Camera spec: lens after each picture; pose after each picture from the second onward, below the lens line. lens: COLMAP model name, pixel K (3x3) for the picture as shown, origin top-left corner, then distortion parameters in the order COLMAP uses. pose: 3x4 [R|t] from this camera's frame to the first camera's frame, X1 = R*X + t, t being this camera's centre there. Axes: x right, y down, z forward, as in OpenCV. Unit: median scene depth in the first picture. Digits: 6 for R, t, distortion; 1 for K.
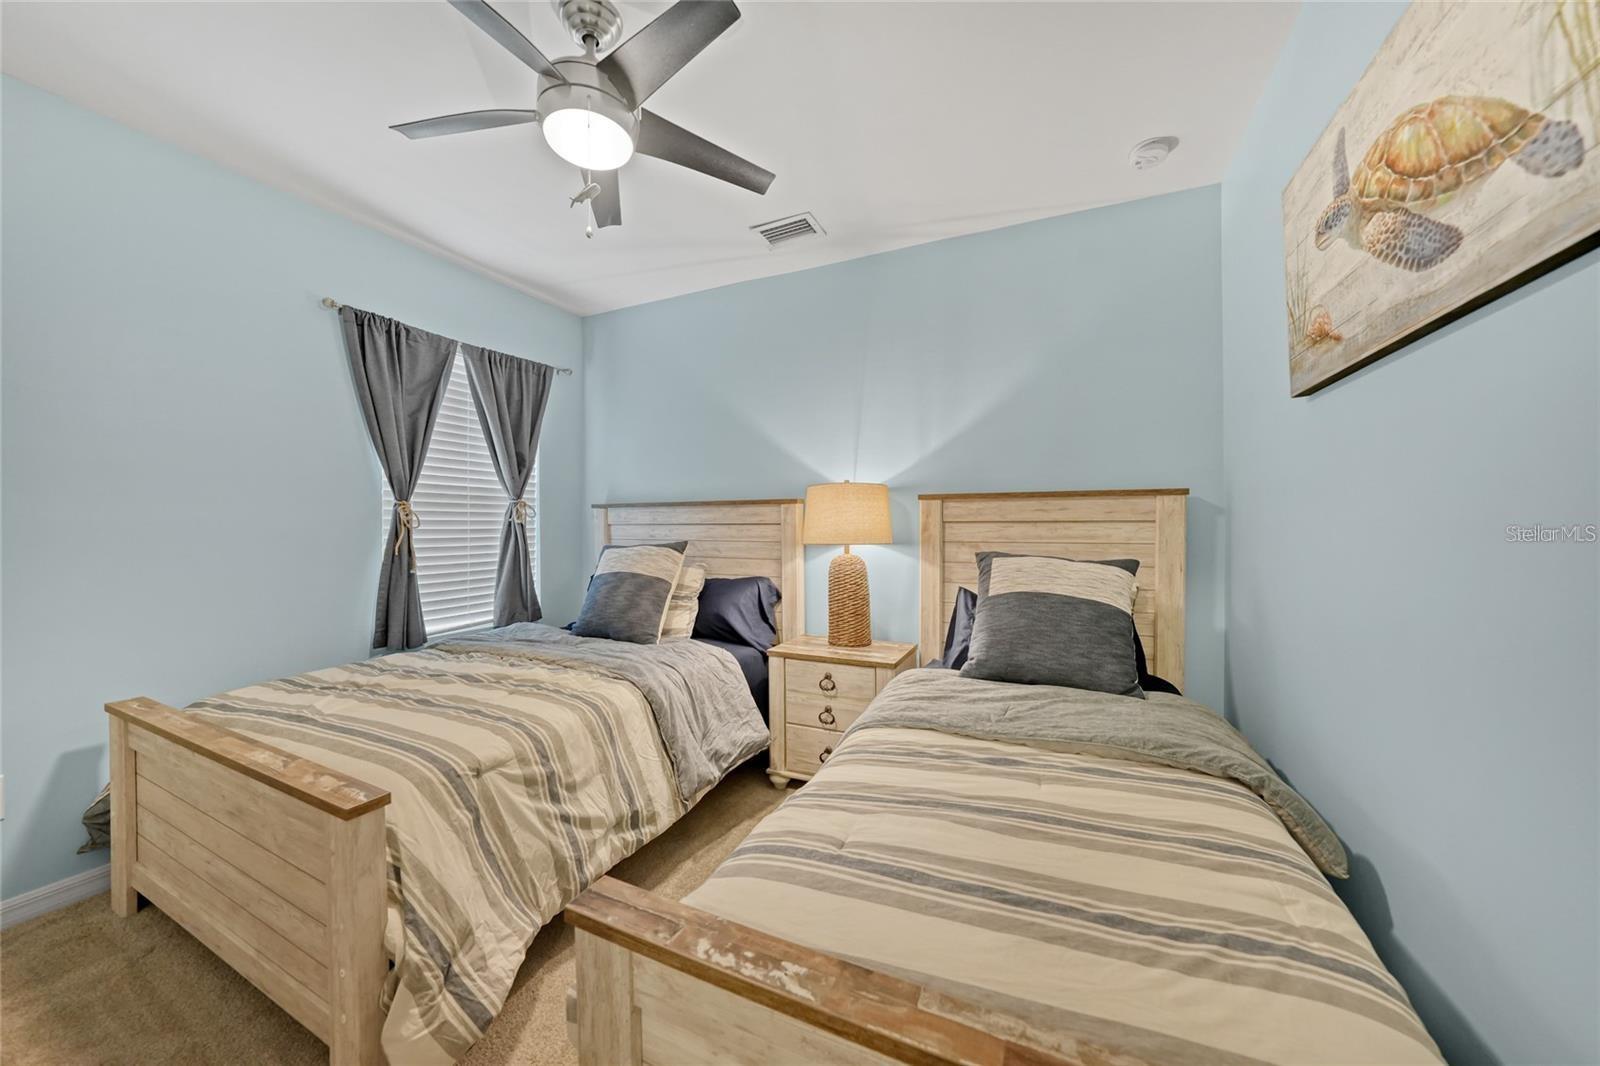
lens RADIAL K [[558.5, 0, 802.2], [0, 558.5, 527.7], [0, 0, 1]] dist [-0.023691, 0.004859]
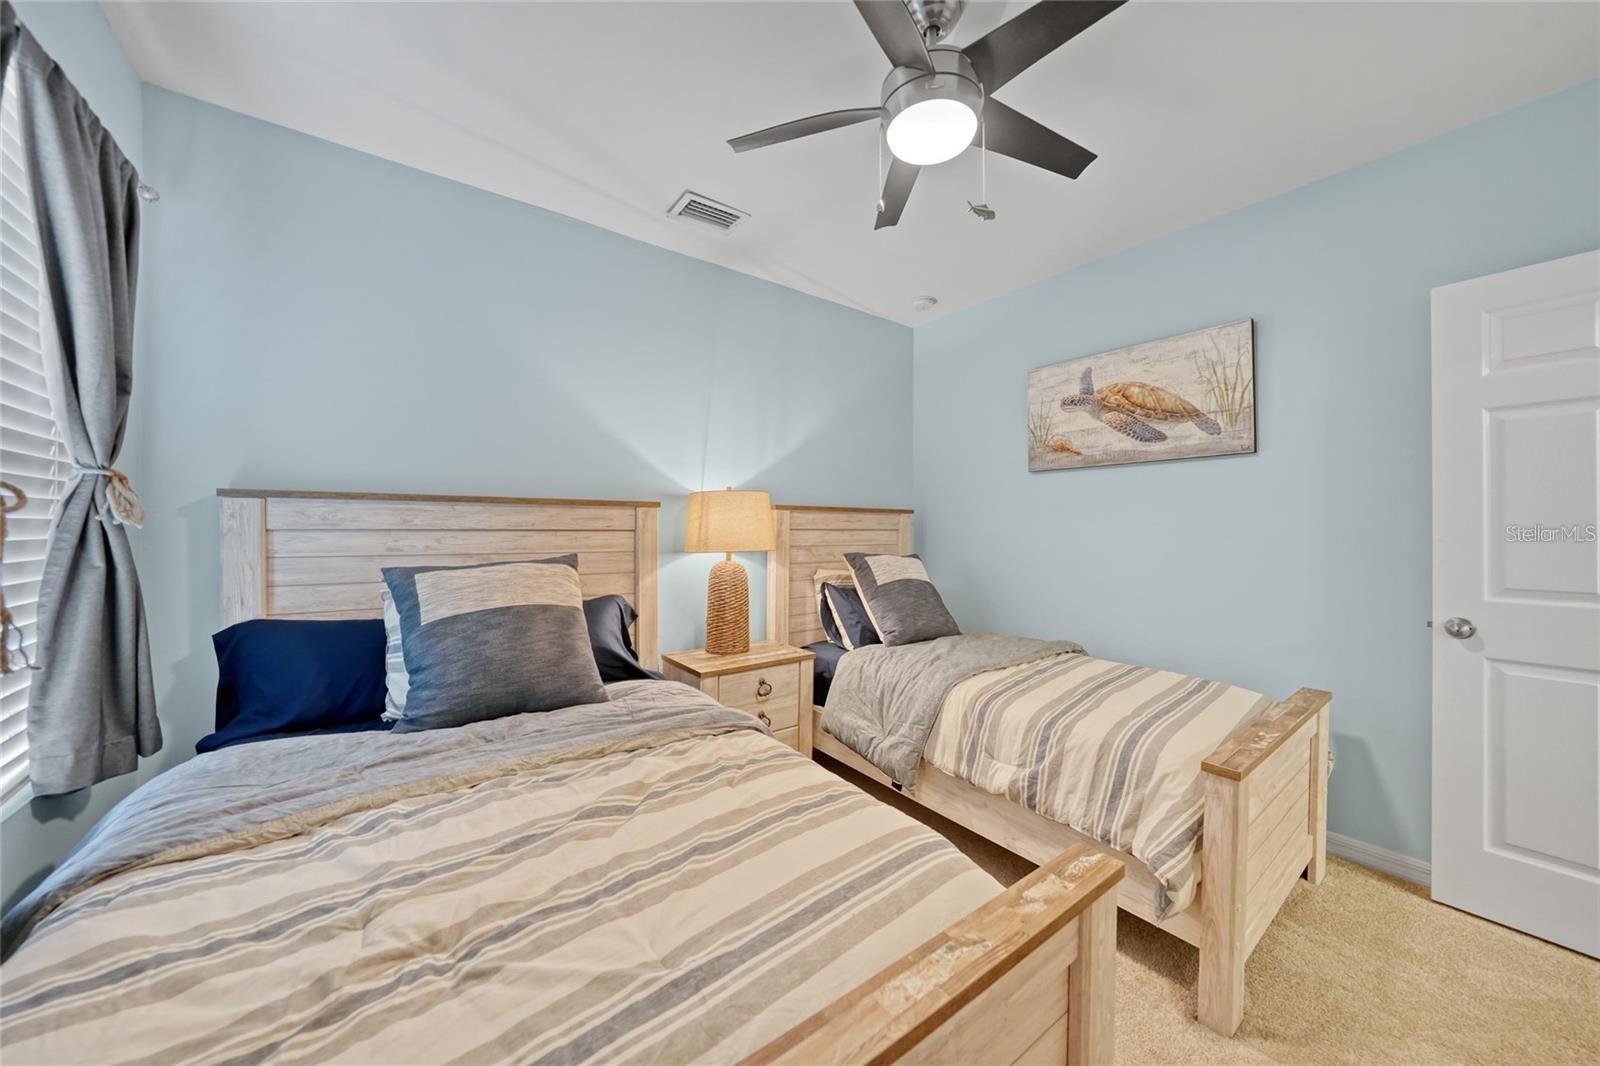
lens RADIAL K [[558.5, 0, 807.9], [0, 558.5, 525.4], [0, 0, 1]] dist [-0.023691, 0.004859]
pose [[0.458411, 0.010272, 0.888681, -0.795828], [0.001236, 0.999925, -0.012196, -0.004229], [-0.888739, 0.006689, 0.458364, 0.450901]]
